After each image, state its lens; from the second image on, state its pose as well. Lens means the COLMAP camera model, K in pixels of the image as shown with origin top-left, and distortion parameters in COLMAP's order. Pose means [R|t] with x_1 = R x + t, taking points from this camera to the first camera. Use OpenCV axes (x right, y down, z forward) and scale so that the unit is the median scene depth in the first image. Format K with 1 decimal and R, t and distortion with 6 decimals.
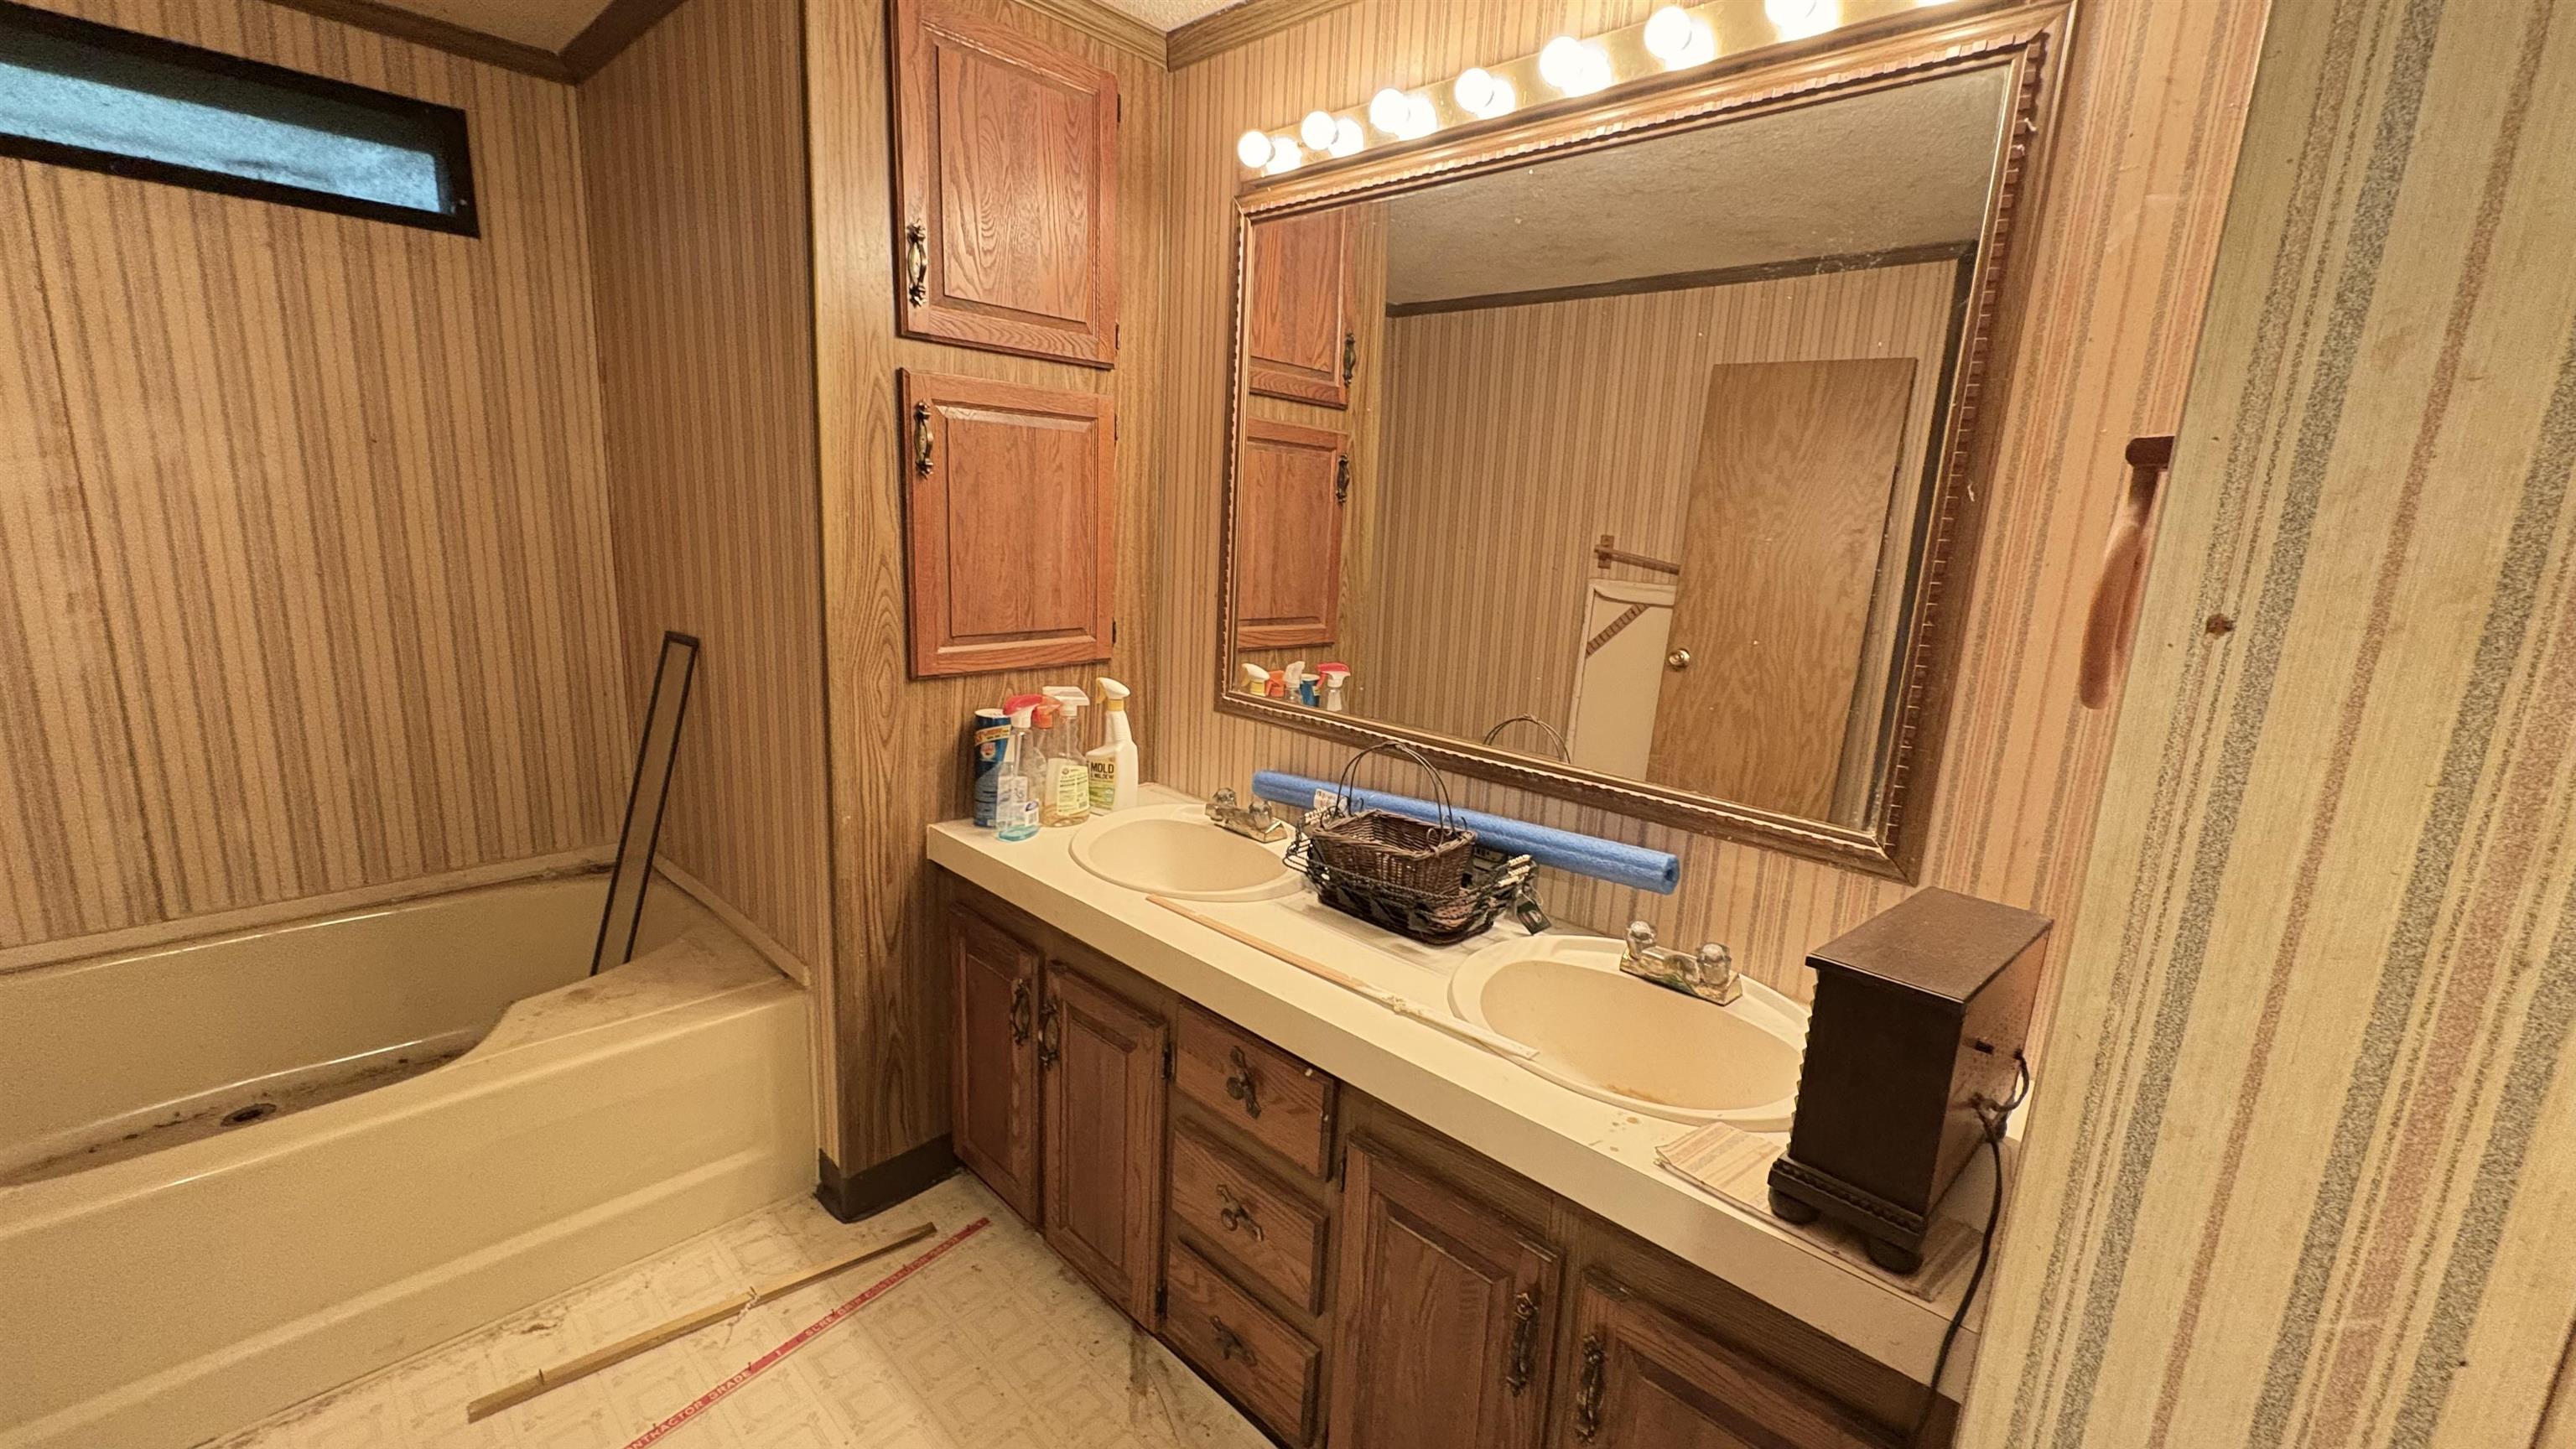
lens RADIAL K [[1023.3, 0, 1286.4], [0, 1023.3, 724.0], [0, 0, 1]] dist [-0.000734, 0.000648]
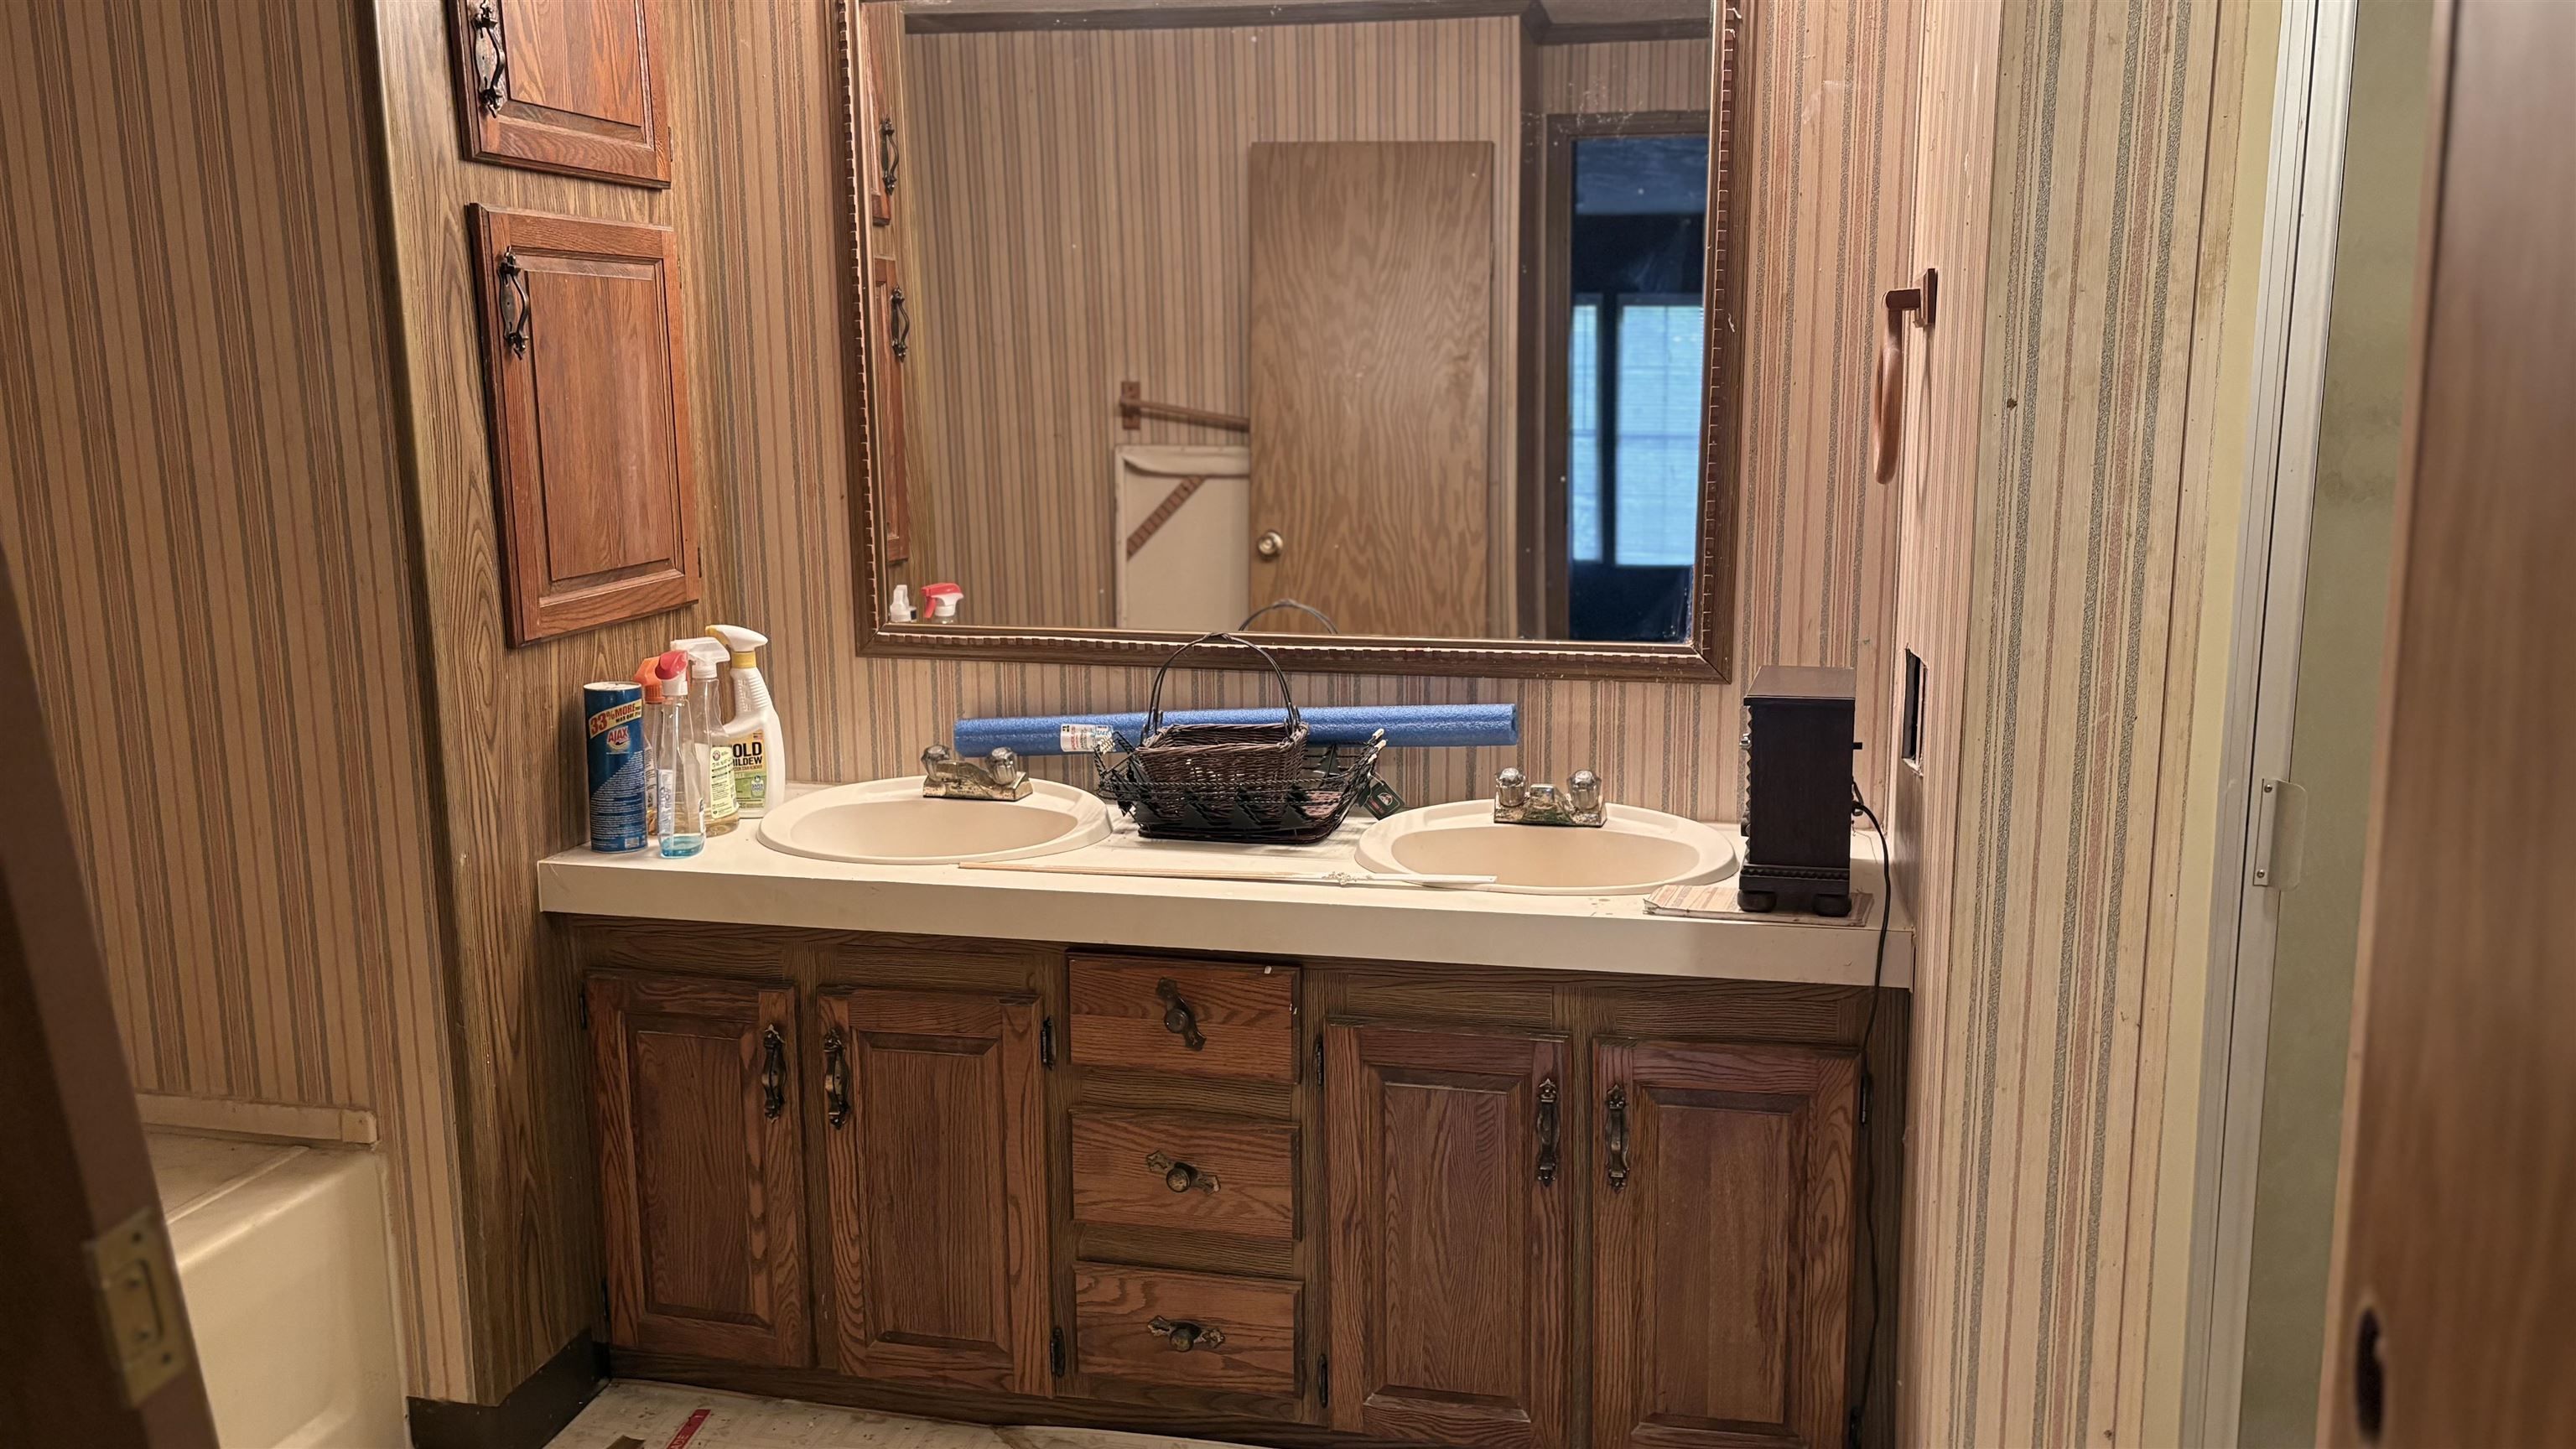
lens RADIAL K [[1961.0, 0, 1304.1], [0, 1961.0, 723.4], [0, 0, 1]] dist [0.028934, -0.006881]
pose [[0.856961, -0.146145, 0.494226, -0.558227], [0.152567, 0.987908, 0.027588, 0.050345], [-0.492281, 0.051761, 0.868896, -0.406299]]
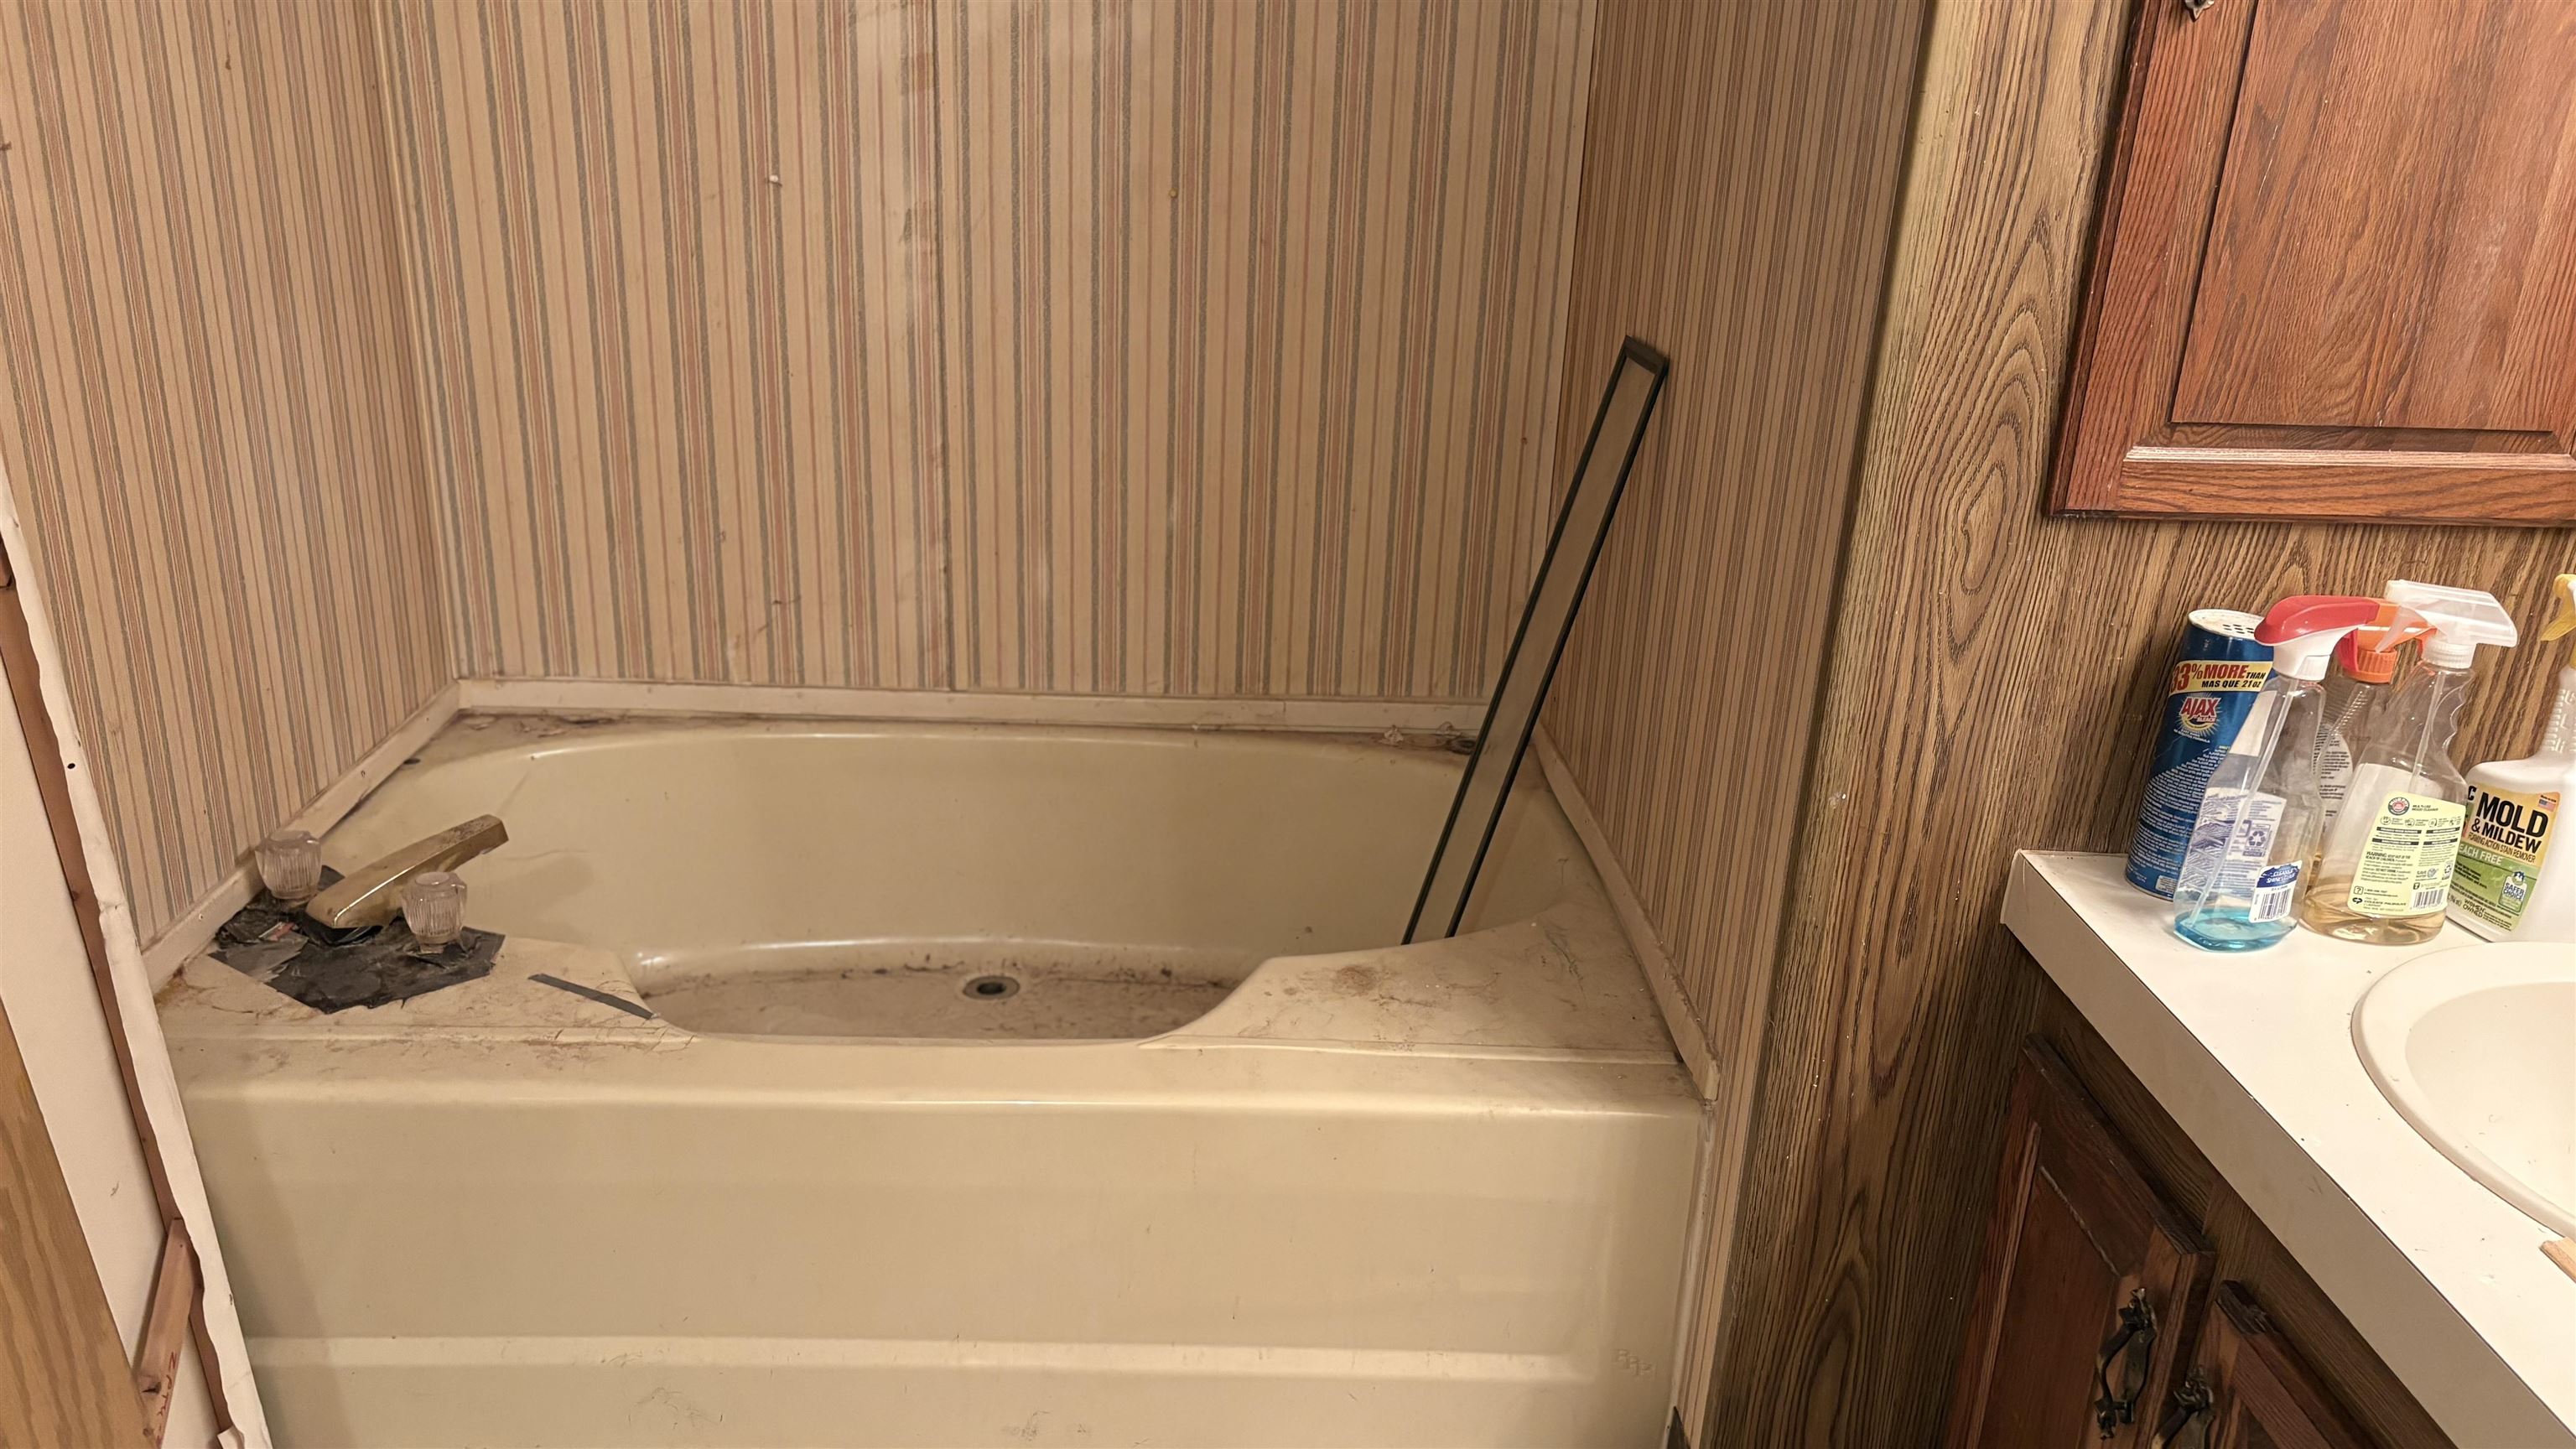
lens RADIAL K [[1950.6, 0, 1287.6], [0, 1950.6, 745.4], [0, 0, 1]] dist [0.026931, -0.001961]
pose [[0.714150, 0.229100, -0.661440, -0.032117], [-0.150111, 0.973065, 0.174962, -0.044138], [0.683708, -0.025660, 0.729305, 0.186120]]
